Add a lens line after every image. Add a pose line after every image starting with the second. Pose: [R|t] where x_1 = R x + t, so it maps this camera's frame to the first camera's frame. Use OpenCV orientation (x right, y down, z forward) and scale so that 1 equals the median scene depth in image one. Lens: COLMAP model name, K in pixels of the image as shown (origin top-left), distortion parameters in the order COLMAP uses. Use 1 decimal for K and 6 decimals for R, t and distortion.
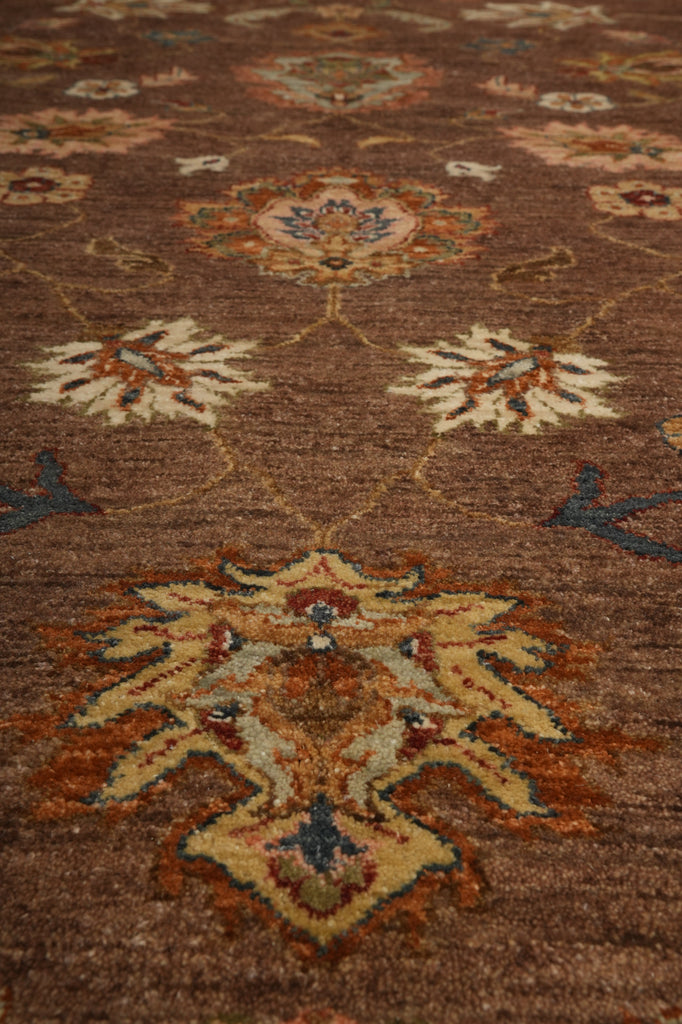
lens RADIAL K [[1247.6, 0, 341.0], [0, 1247.6, 512.0], [0, 0, 1]] dist [0.063110, 0.033842]
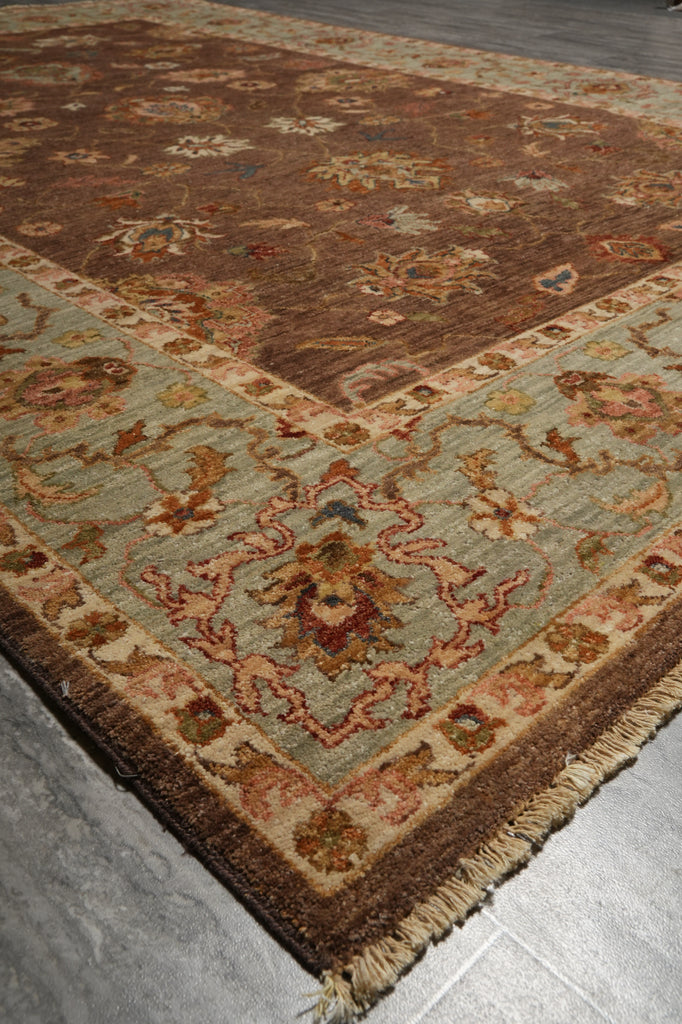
lens RADIAL K [[950.9, 0, 333.6], [0, 950.9, 511.9], [0, 0, 1]] dist [-0.067309, 0.167642]
pose [[0.722563, -0.414563, 0.553209, -1.437687], [0.384586, 0.906031, 0.176640, 0.356044], [-0.574453, 0.085123, 0.814100, -0.780600]]
